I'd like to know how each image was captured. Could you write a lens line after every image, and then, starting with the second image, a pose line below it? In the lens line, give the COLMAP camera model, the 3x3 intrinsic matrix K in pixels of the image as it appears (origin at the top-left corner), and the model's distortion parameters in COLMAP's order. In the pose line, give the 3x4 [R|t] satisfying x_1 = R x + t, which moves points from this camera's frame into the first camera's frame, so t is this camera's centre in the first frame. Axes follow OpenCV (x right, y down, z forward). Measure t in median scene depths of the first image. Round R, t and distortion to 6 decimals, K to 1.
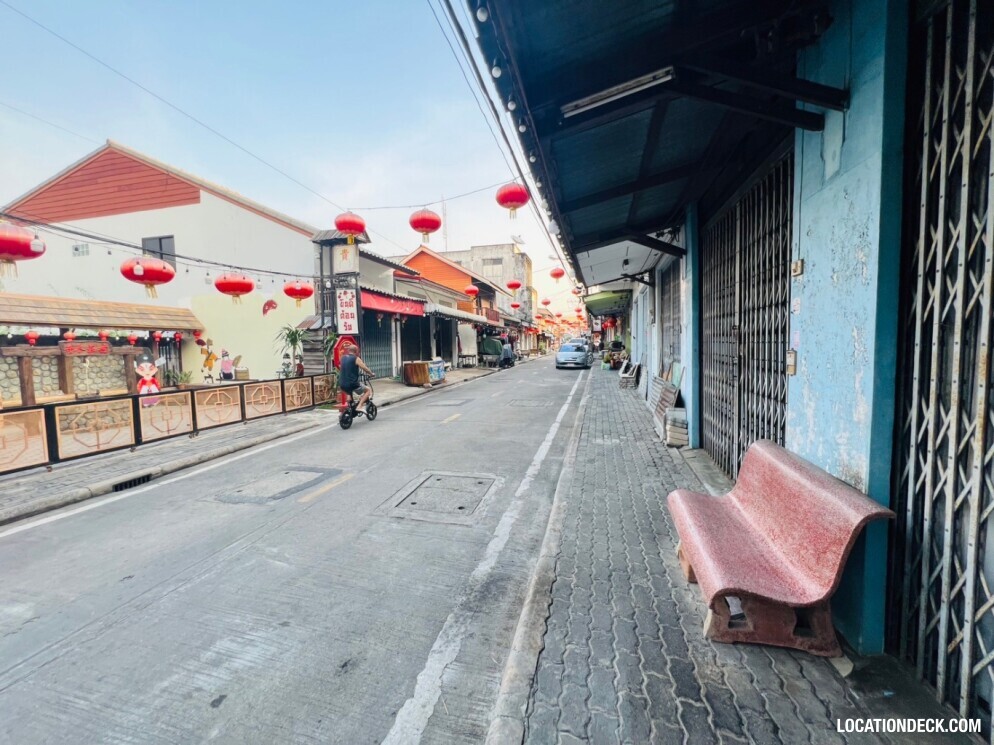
lens RADIAL K [[419.5, 0, 490.6], [0, 419.5, 369.8], [0, 0, 1]] dist [-0.001650, 0.000368]
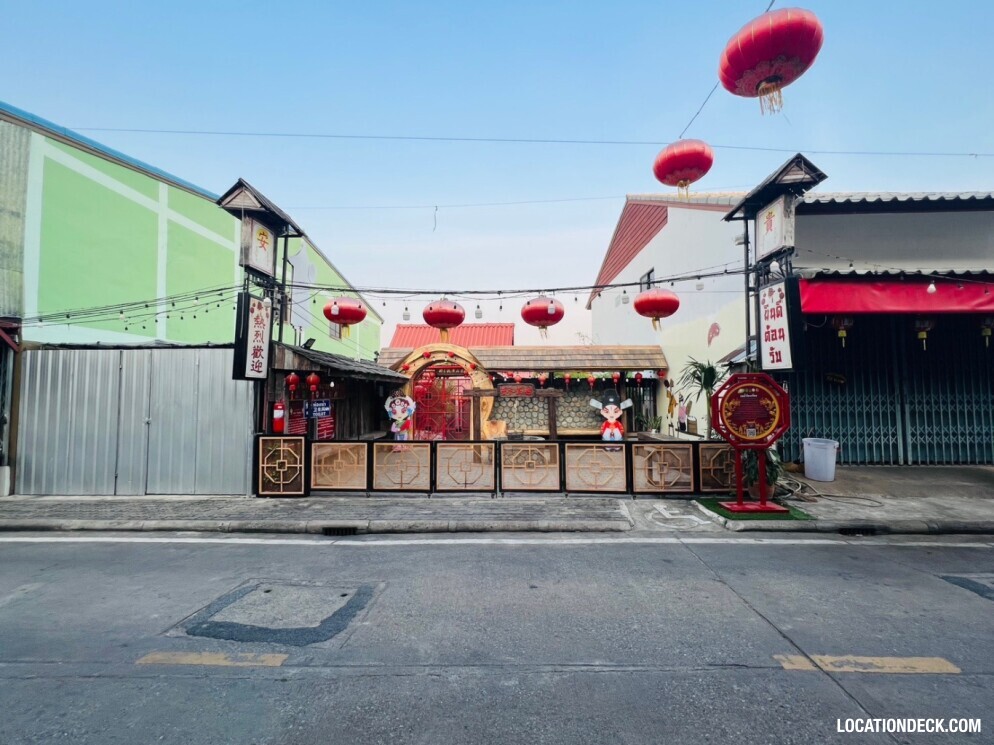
lens RADIAL K [[437.2, 0, 450.7], [0, 437.2, 368.6], [0, 0, 1]] dist [0.000263, 0.000231]
pose [[0.206171, -0.032244, -0.977985, 0.152562], [-0.056596, 0.997391, -0.044815, -0.056171], [0.976878, 0.064590, 0.203808, 0.706303]]
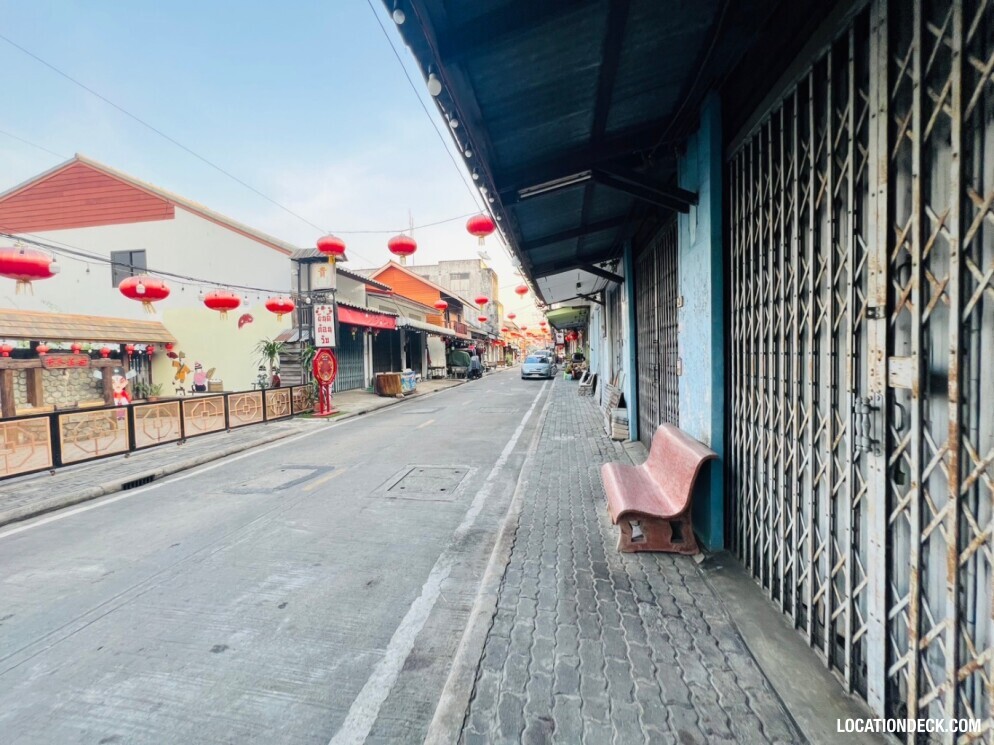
lens RADIAL K [[419.5, 0, 490.6], [0, 419.5, 369.8], [0, 0, 1]] dist [-0.001650, 0.000368]
pose [[0.996839, -0.005650, 0.079248, -0.013462], [0.007938, 0.999560, -0.028582, 0.008942], [-0.079051, 0.029120, 0.996445, -0.120786]]
